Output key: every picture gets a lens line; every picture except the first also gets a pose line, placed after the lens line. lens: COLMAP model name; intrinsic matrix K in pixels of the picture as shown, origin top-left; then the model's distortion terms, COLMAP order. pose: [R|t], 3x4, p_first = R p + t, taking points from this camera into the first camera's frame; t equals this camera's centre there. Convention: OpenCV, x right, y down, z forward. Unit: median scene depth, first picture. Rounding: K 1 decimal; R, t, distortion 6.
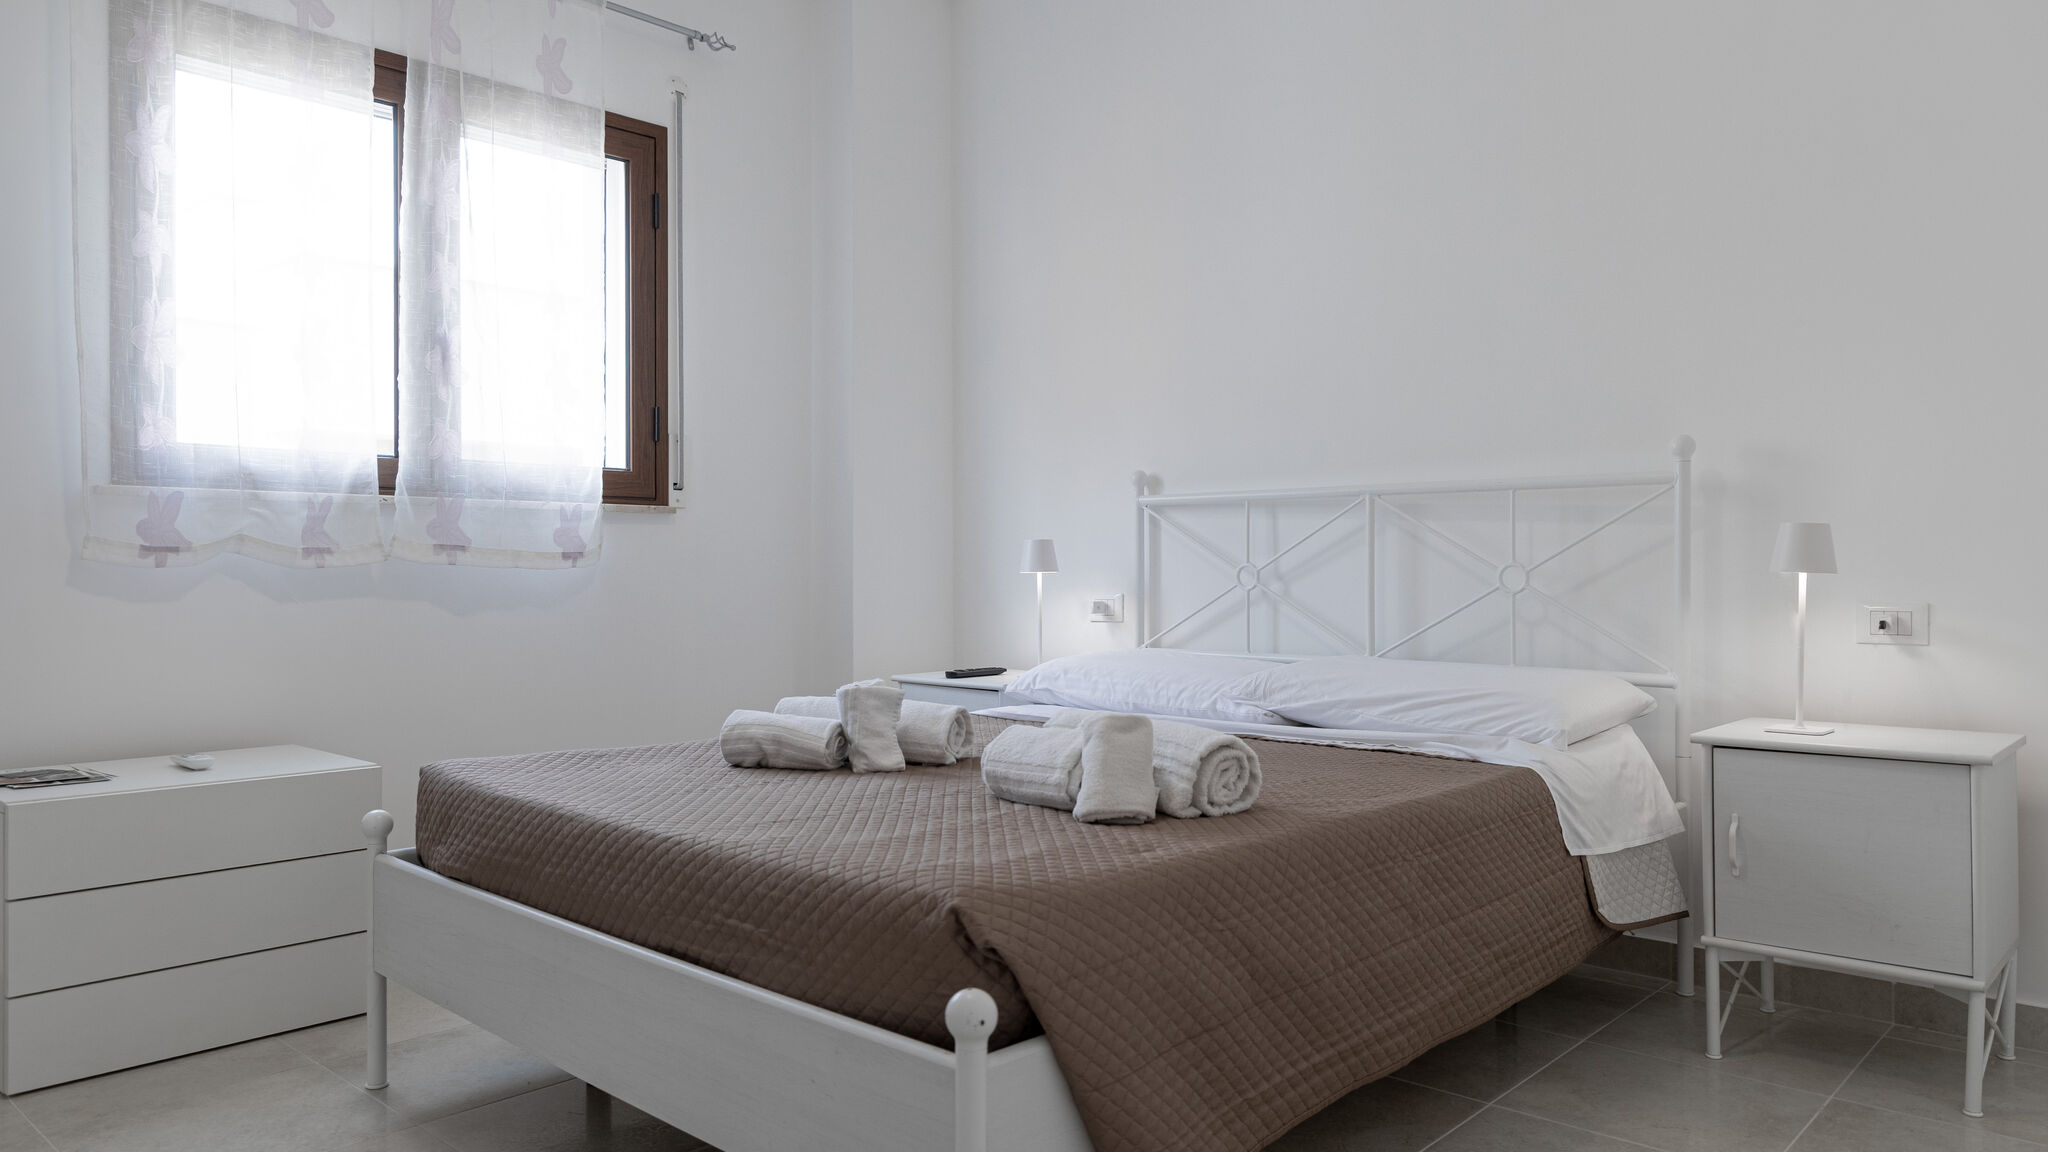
lens RADIAL K [[1370.9, 0, 1027.7], [0, 1370.9, 580.0], [0, 0, 1]] dist [-0.002929, -0.000303]
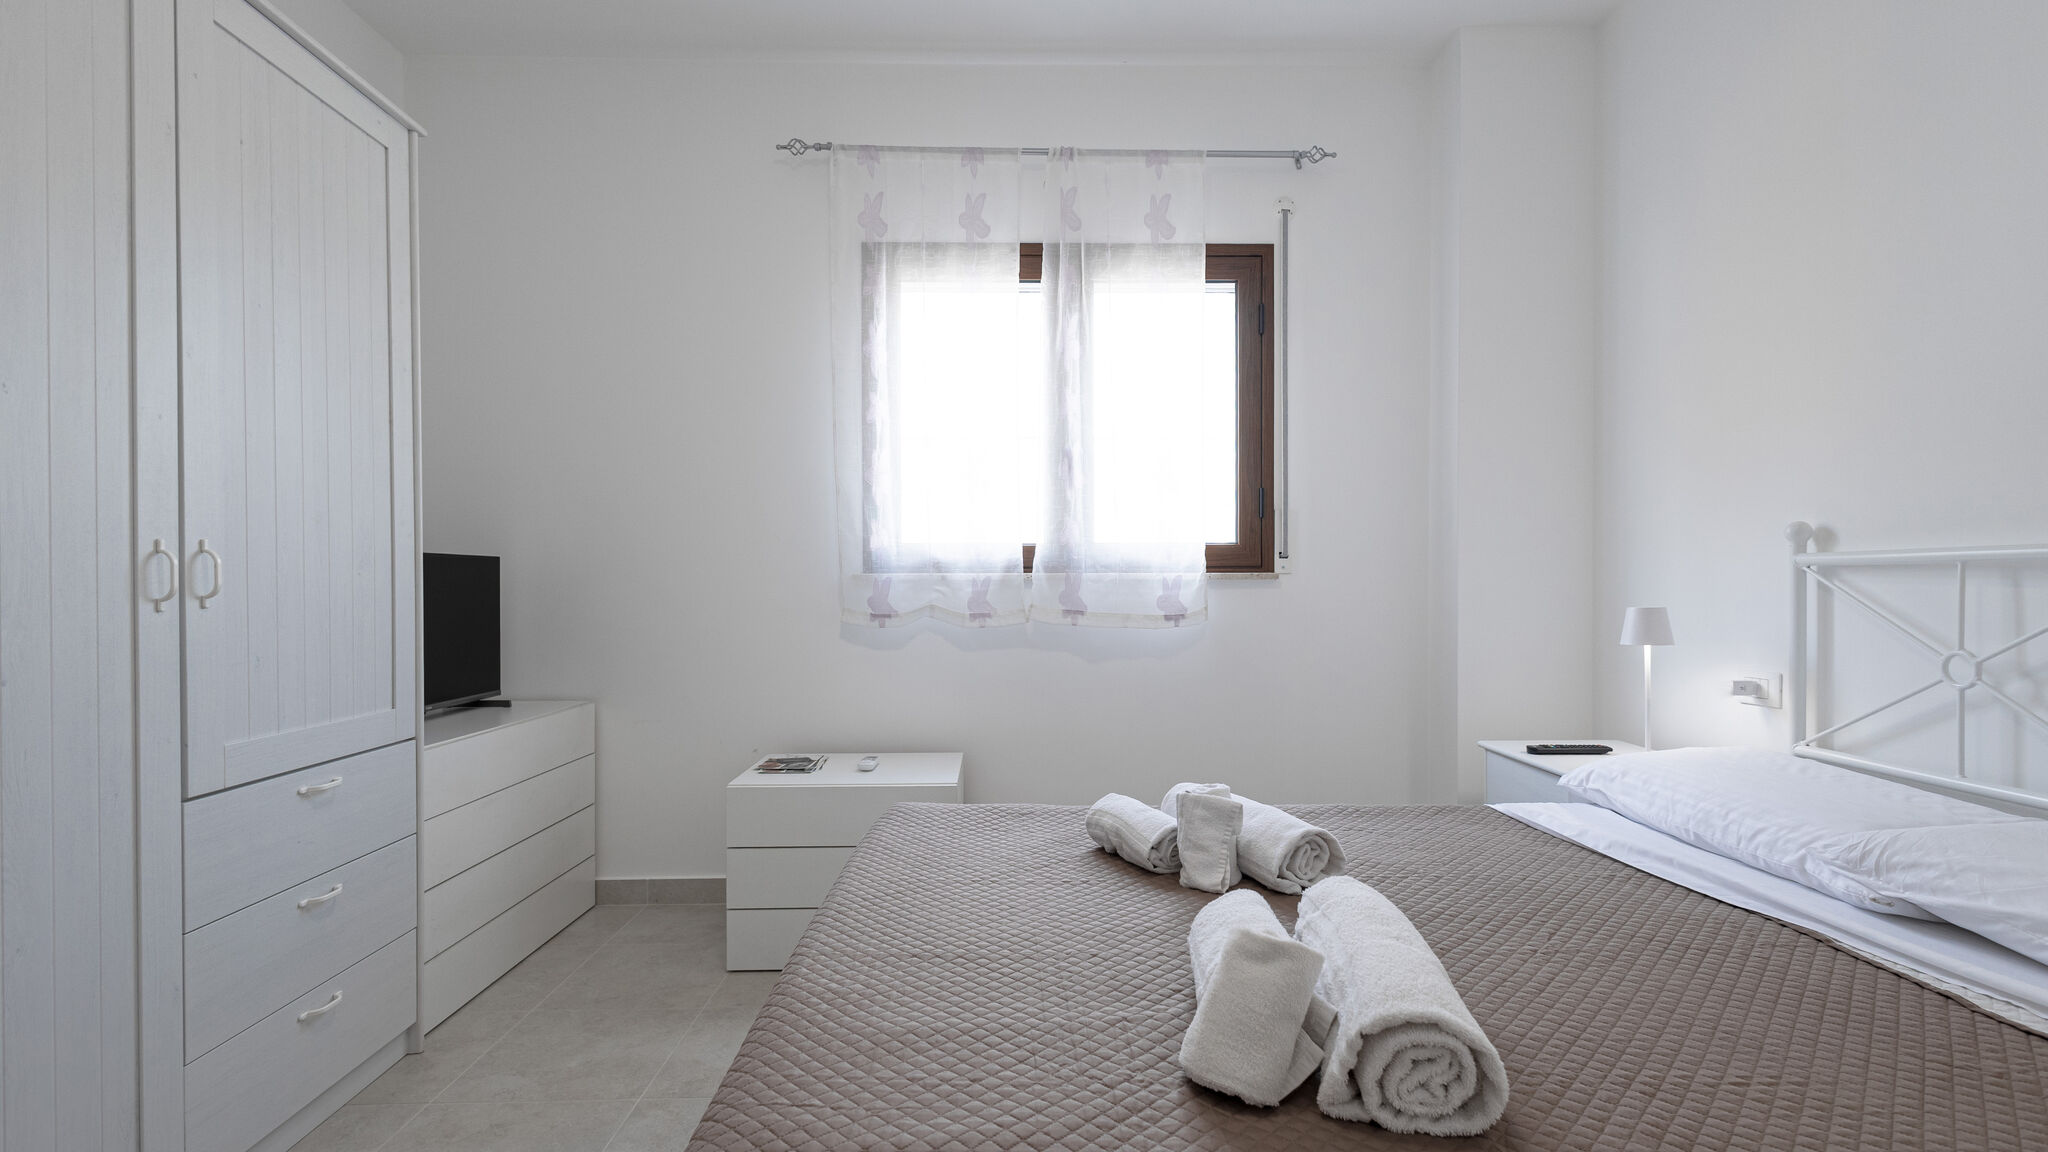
lens RADIAL K [[951.1, 0, 1019.6], [0, 951.1, 595.0], [0, 0, 1]] dist [0.007161, -0.000411]
pose [[0.690585, 0.007032, -0.723217, 0.208749], [-0.003284, 0.999973, 0.006588, -0.048434], [0.723243, -0.002174, 0.690590, 0.357828]]
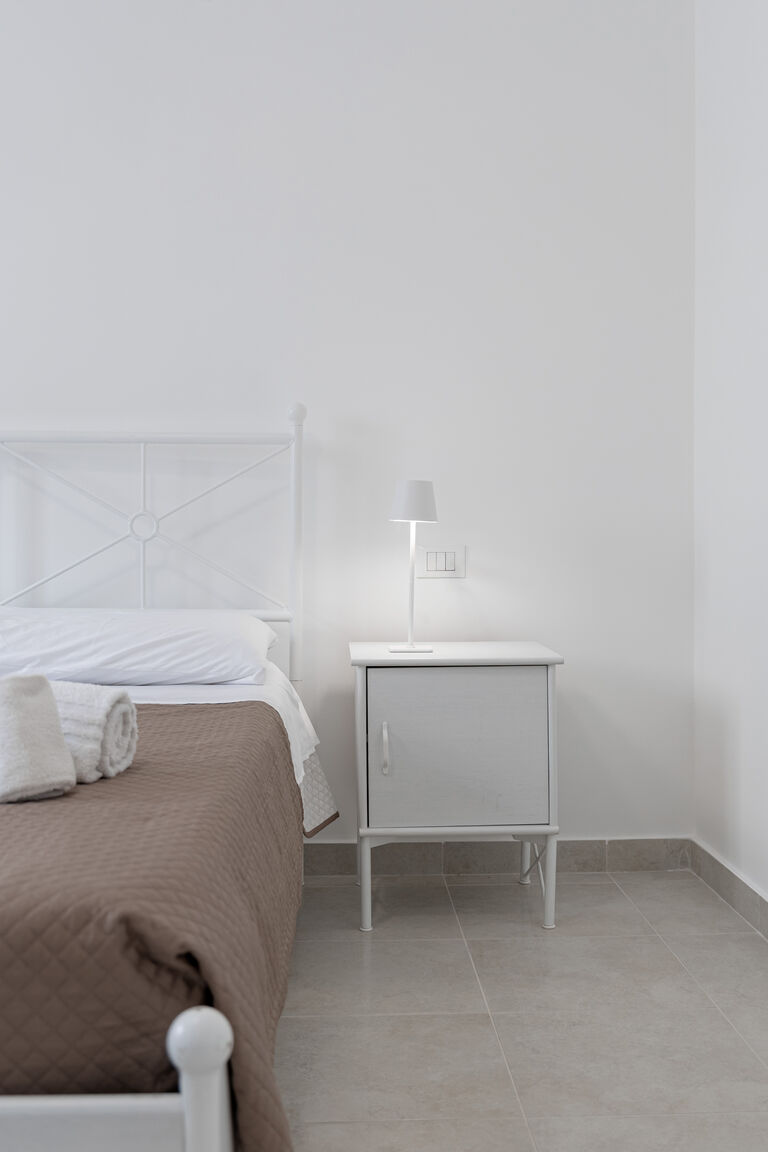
lens RADIAL K [[1296.3, 0, 385.0], [0, 1296.3, 538.5], [0, 0, 1]] dist [-0.001599, 0.021895]
pose [[0.706391, -0.004425, 0.707808, -0.220930], [0.004132, 0.999989, 0.002129, 0.006329], [-0.707809, 0.001421, 0.706402, 0.156202]]
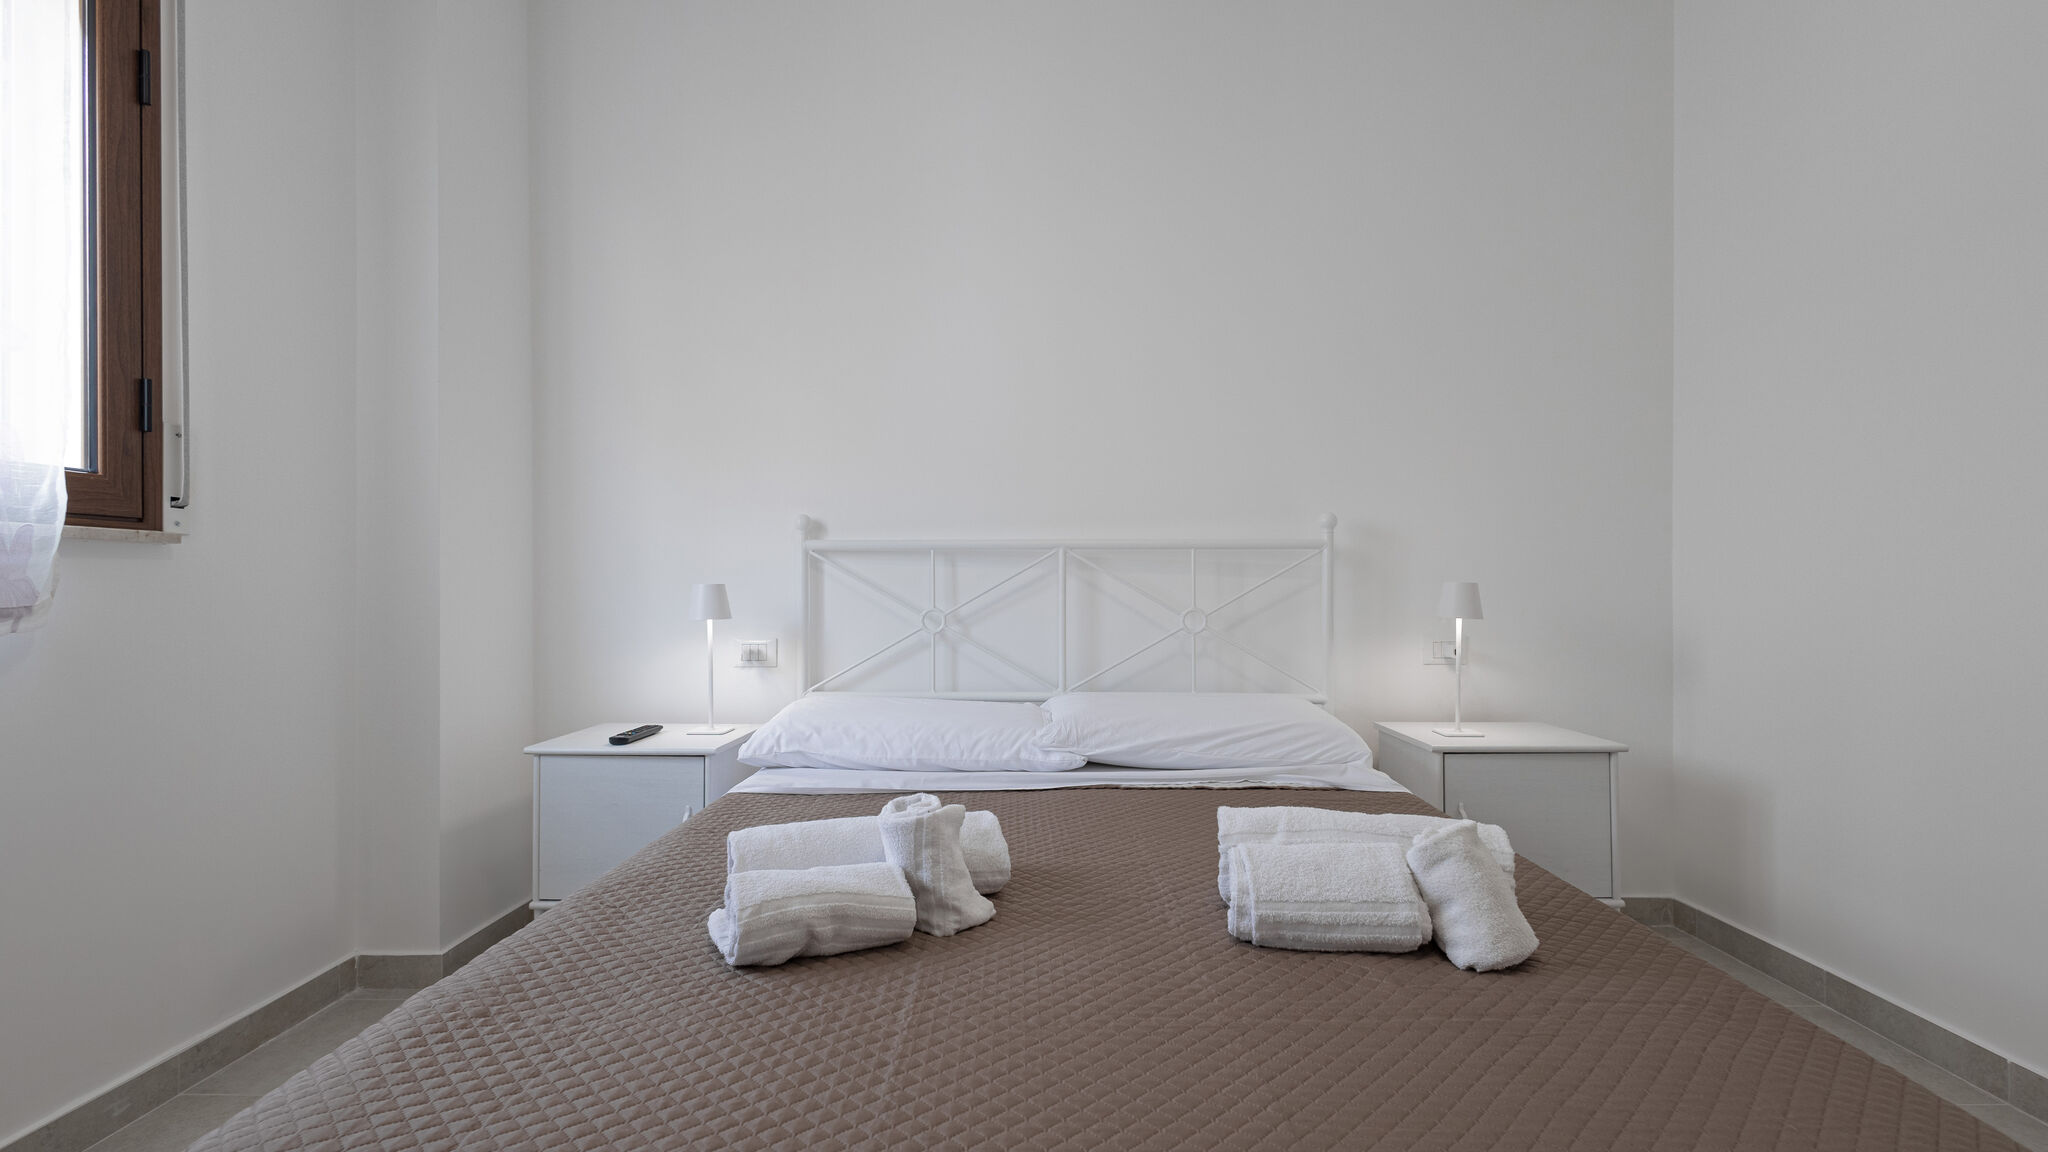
lens RADIAL K [[951.1, 0, 1019.6], [0, 951.1, 595.0], [0, 0, 1]] dist [0.007161, -0.000411]
pose [[0.744892, -0.005575, 0.667162, -0.322584], [0.005150, 0.999983, 0.002606, -0.027341], [-0.667166, 0.001495, 0.744908, 0.466675]]
